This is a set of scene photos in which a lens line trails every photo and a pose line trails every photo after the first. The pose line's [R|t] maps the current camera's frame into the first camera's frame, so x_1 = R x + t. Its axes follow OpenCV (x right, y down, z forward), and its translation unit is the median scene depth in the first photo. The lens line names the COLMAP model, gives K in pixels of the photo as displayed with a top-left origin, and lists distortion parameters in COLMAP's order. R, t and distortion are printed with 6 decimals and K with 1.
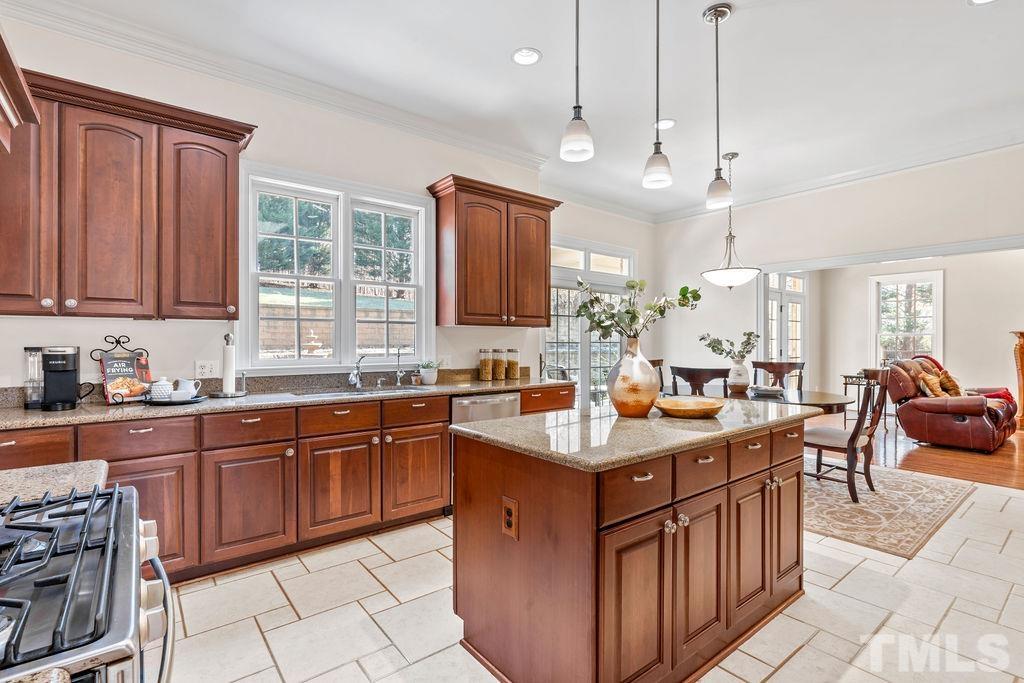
lens RADIAL K [[465.6, 0, 510.9], [0, 465.6, 343.3], [0, 0, 1]] dist [0.006547, 0.001245]
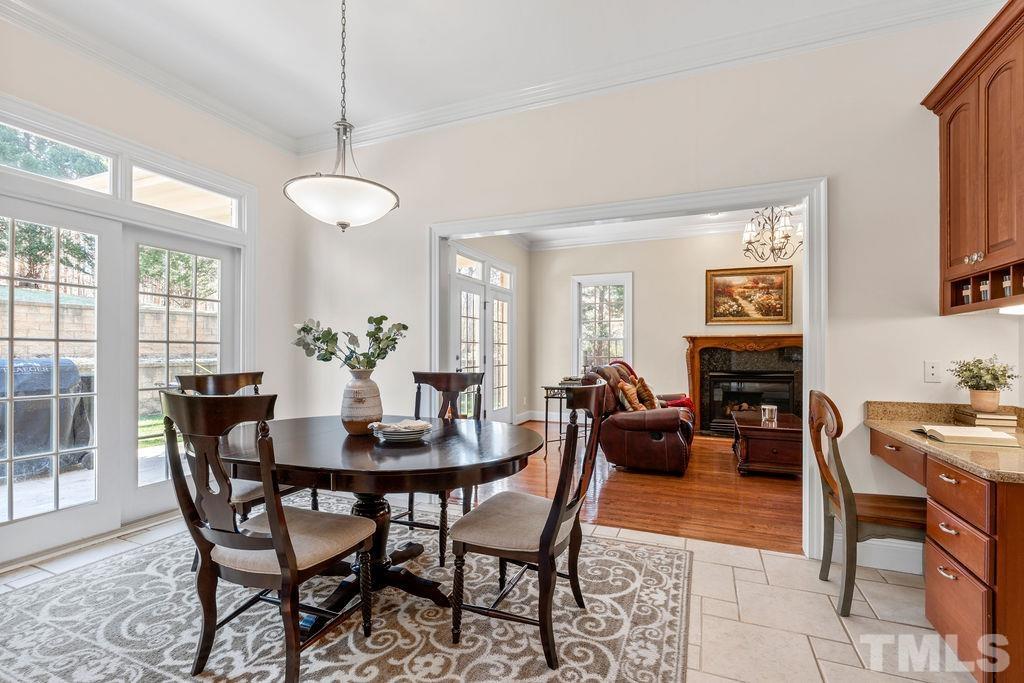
lens RADIAL K [[465.6, 0, 509.3], [0, 465.6, 349.4], [0, 0, 1]] dist [0.006547, 0.001245]
pose [[0.870941, 0.003091, 0.491378, 0.329149], [0.001690, 0.999955, -0.009285, 0.014731], [-0.491384, 0.008917, 0.870897, 0.413784]]
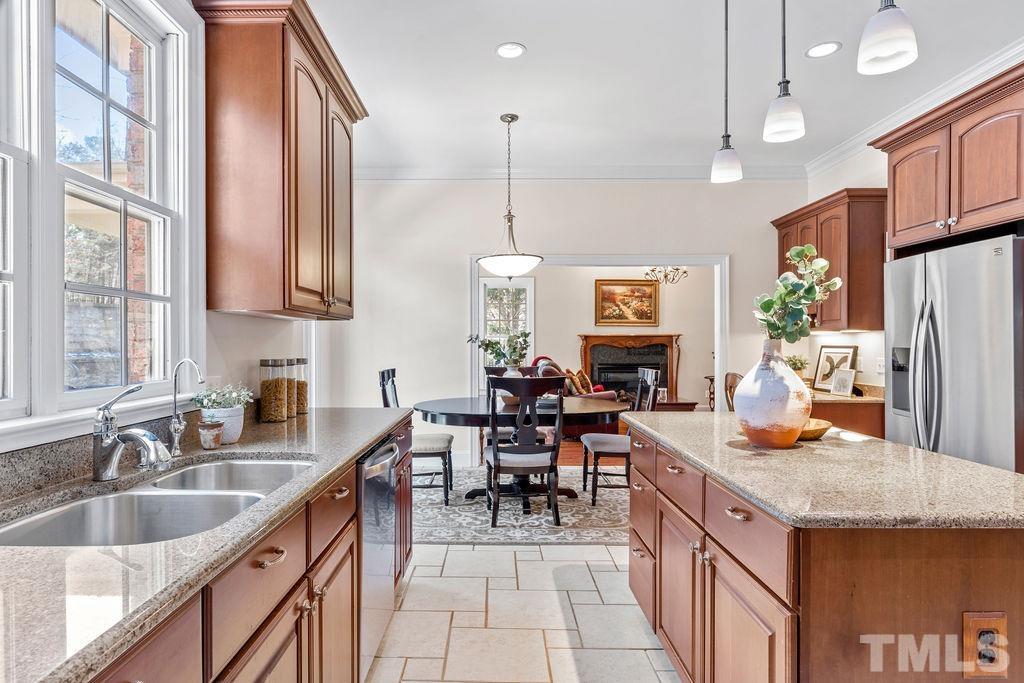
lens RADIAL K [[593.1, 0, 474.4], [0, 593.1, 345.5], [0, 0, 1]] dist [-0.001460, 0.001588]
pose [[0.635507, -0.003814, 0.772086, -0.324394], [0.004320, 0.999990, 0.001384, -0.002498], [-0.772083, 0.002457, 0.635516, 0.334139]]
